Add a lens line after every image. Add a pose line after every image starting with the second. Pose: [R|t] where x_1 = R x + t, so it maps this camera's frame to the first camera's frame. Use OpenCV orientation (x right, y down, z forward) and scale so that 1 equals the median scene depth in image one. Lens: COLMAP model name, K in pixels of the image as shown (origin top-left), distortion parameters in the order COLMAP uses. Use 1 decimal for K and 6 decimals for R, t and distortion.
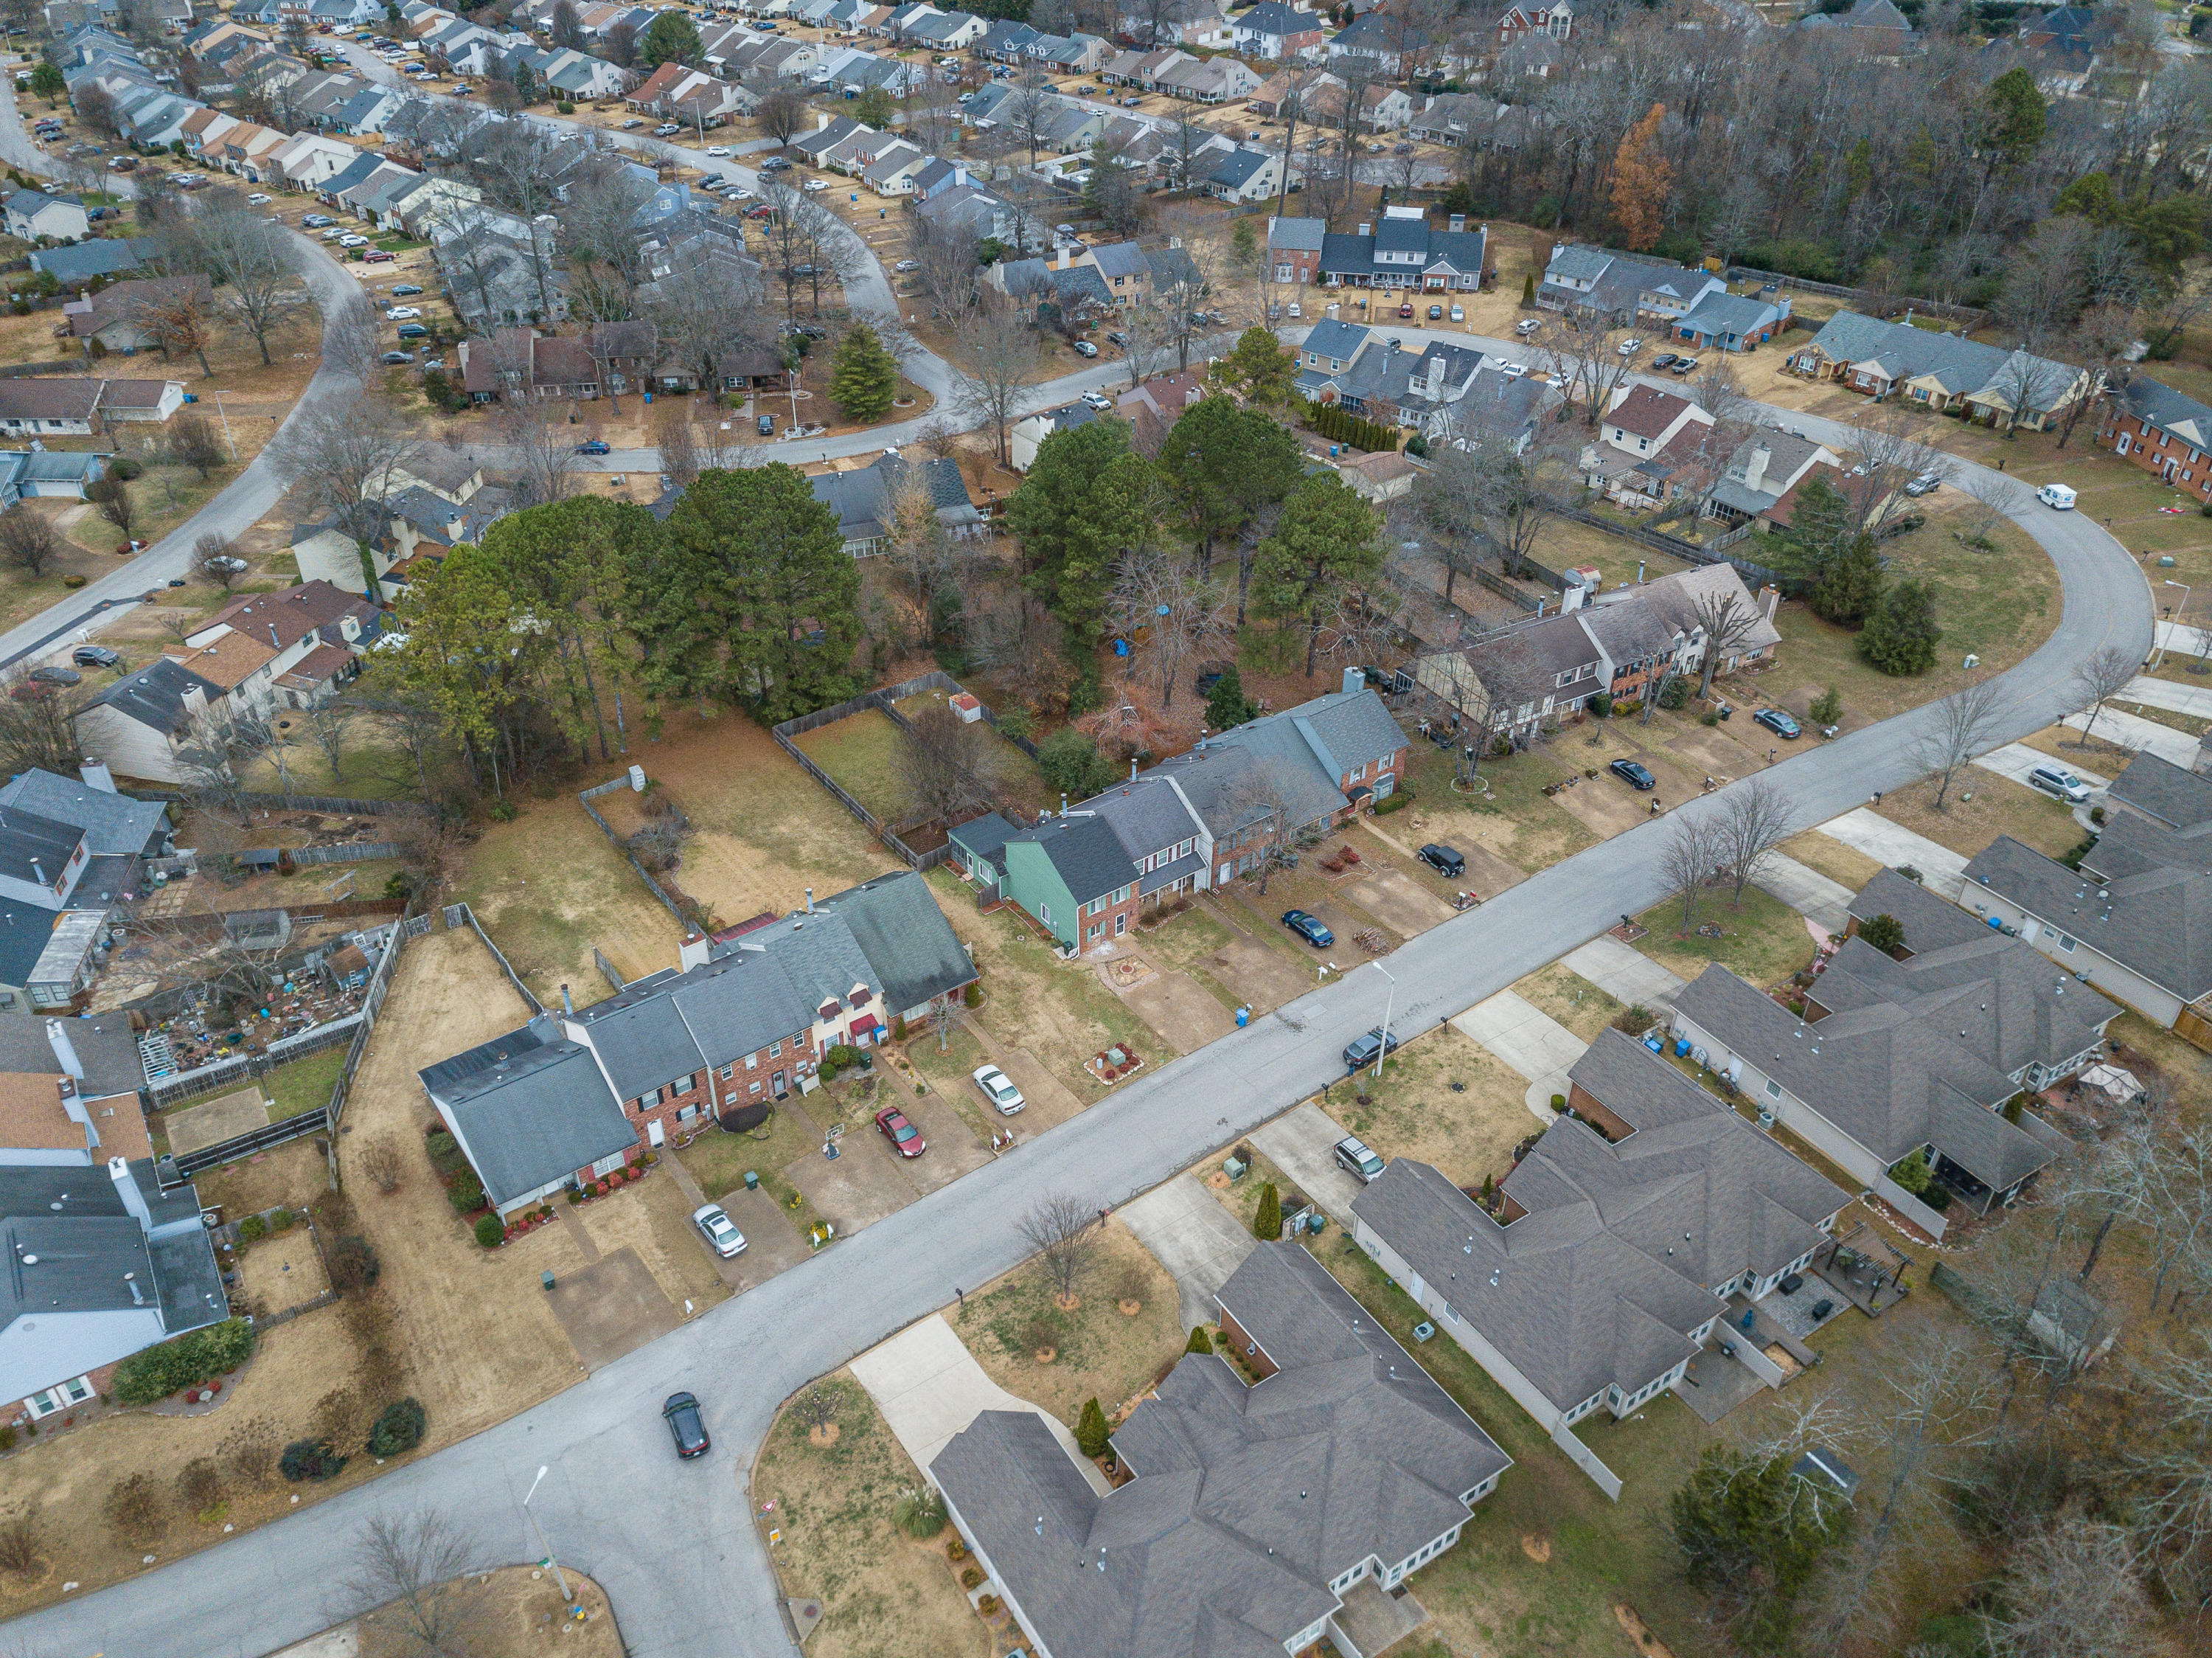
lens RADIAL K [[1635.5, 0, 1106.0], [0, 1635.5, 829.0], [0, 0, 1]] dist [0.027536, -0.002512]
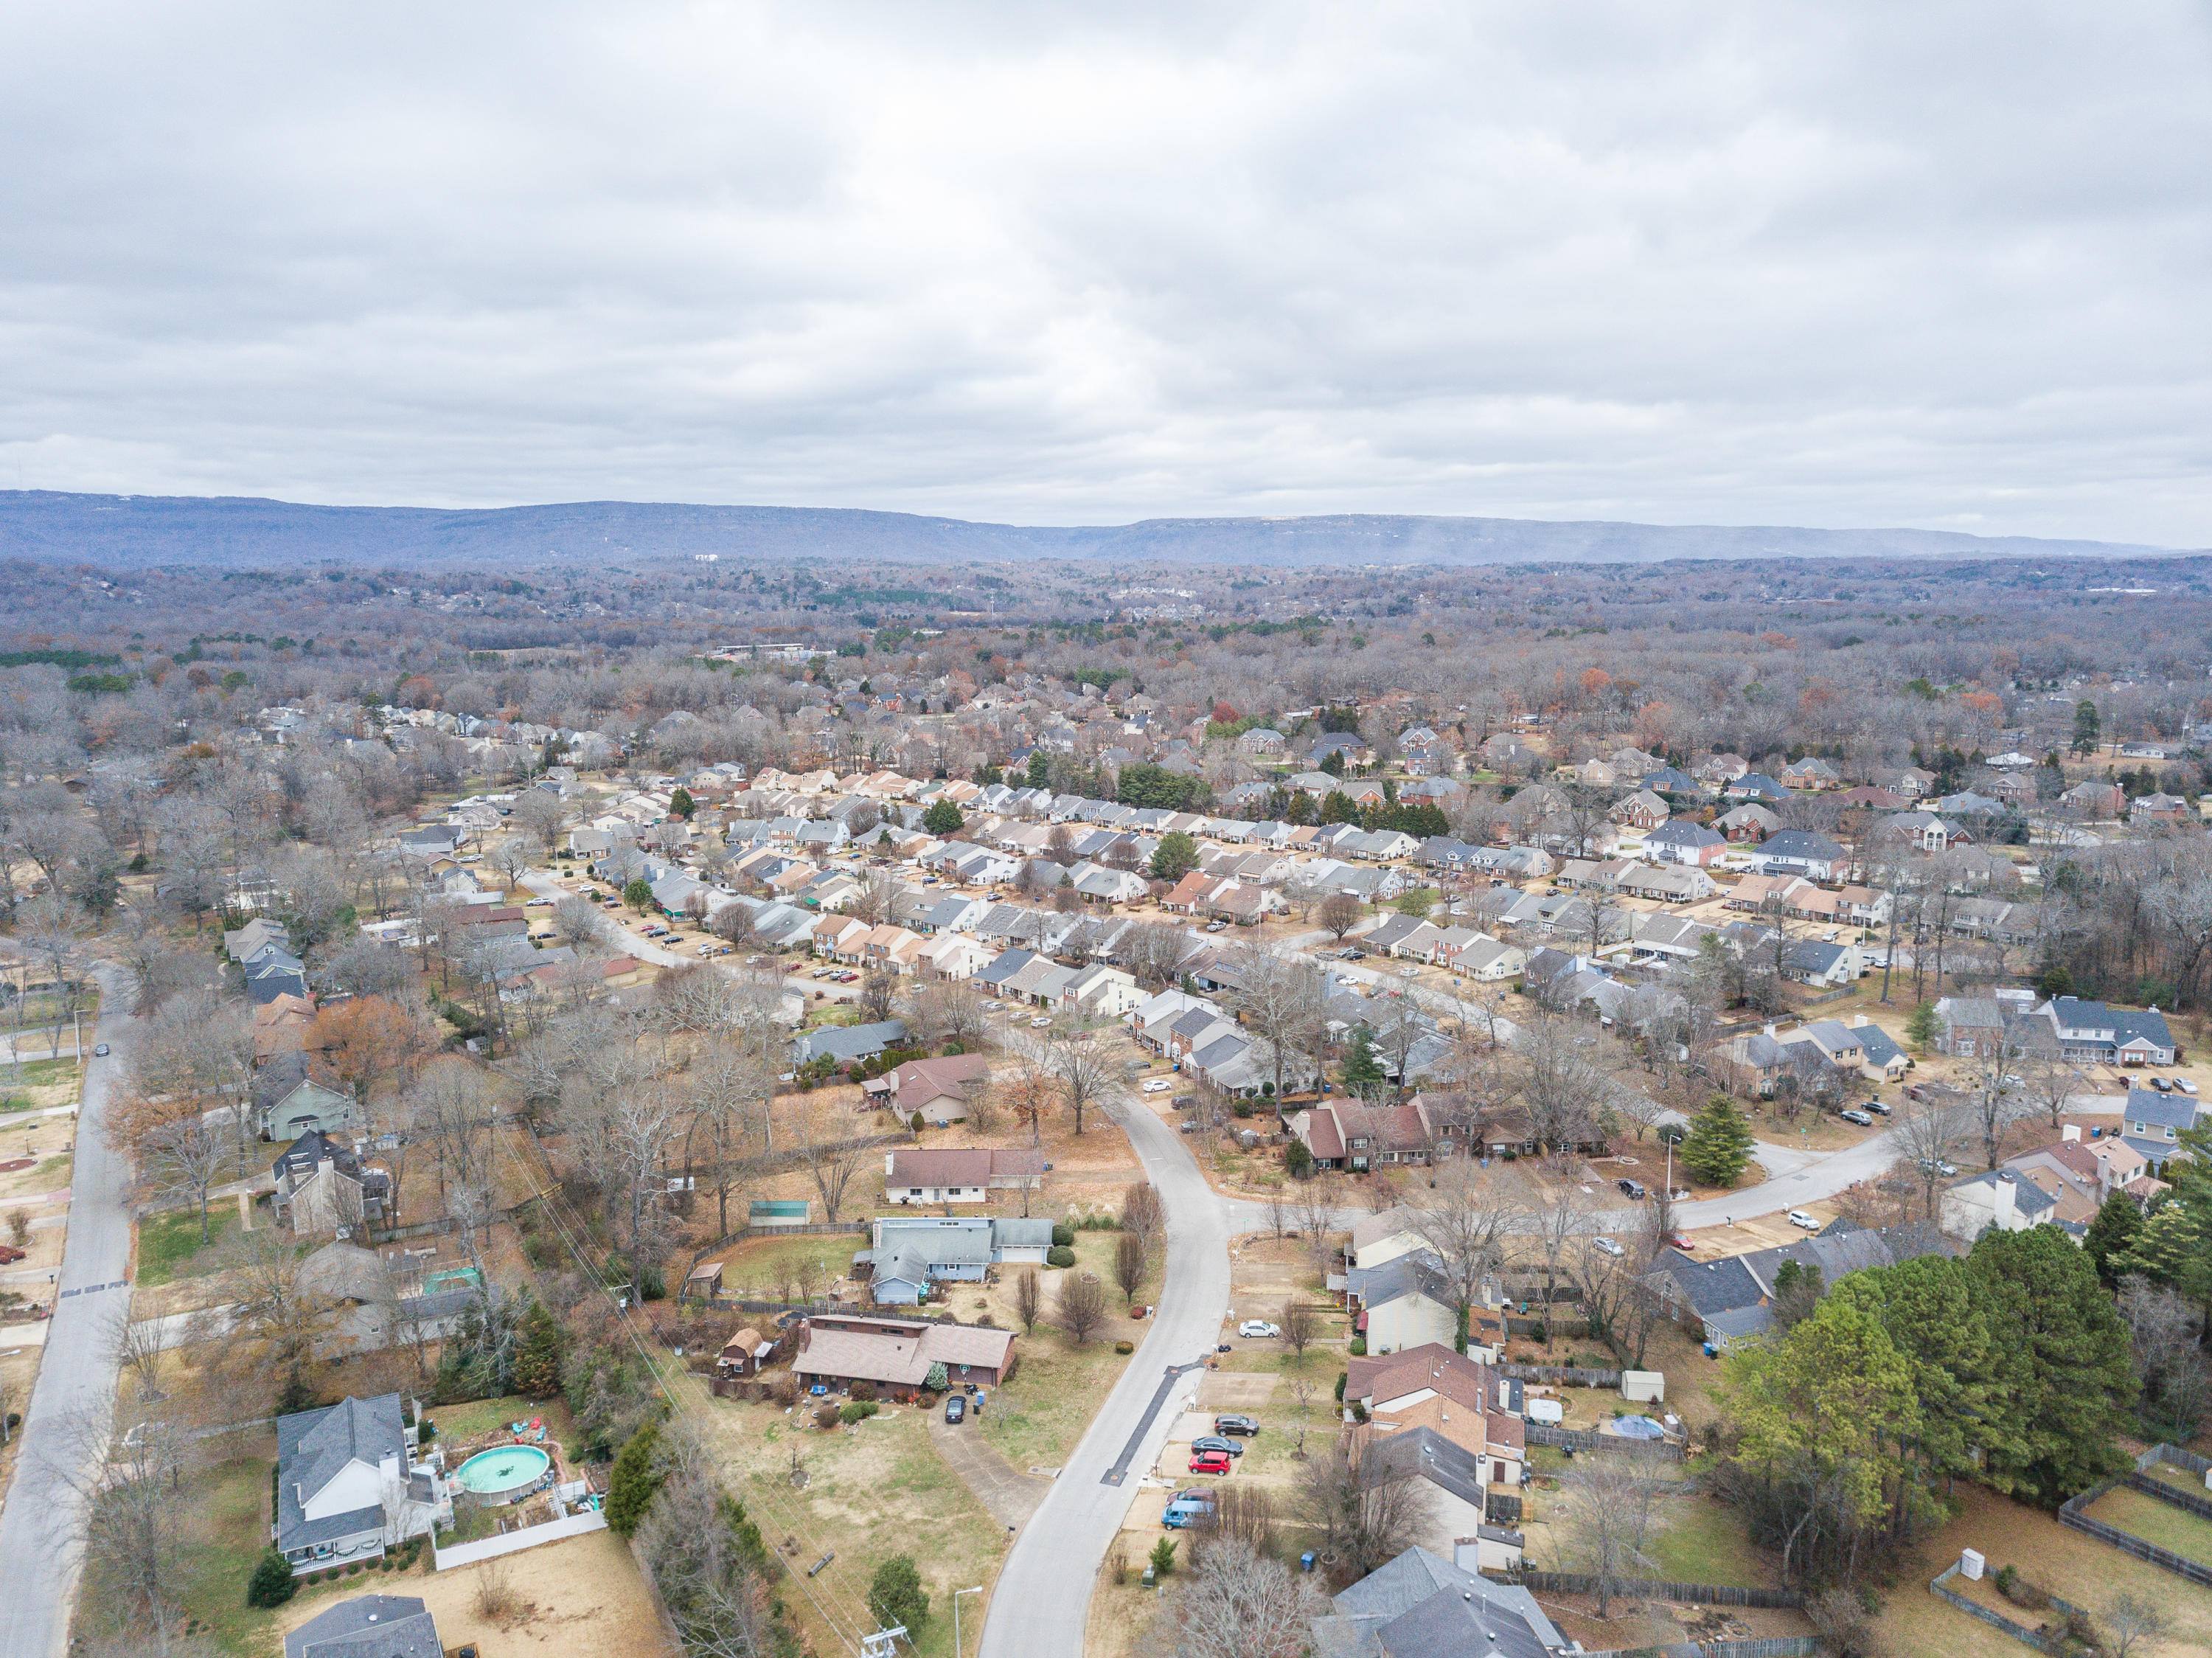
lens RADIAL K [[1635.5, 0, 1106.0], [0, 1635.5, 829.0], [0, 0, 1]] dist [0.027536, -0.002512]
pose [[0.999916, -0.004808, -0.012074, -0.862211], [-0.001067, 0.895569, -0.444922, 0.015469], [0.012952, 0.444897, 0.895488, -0.039742]]
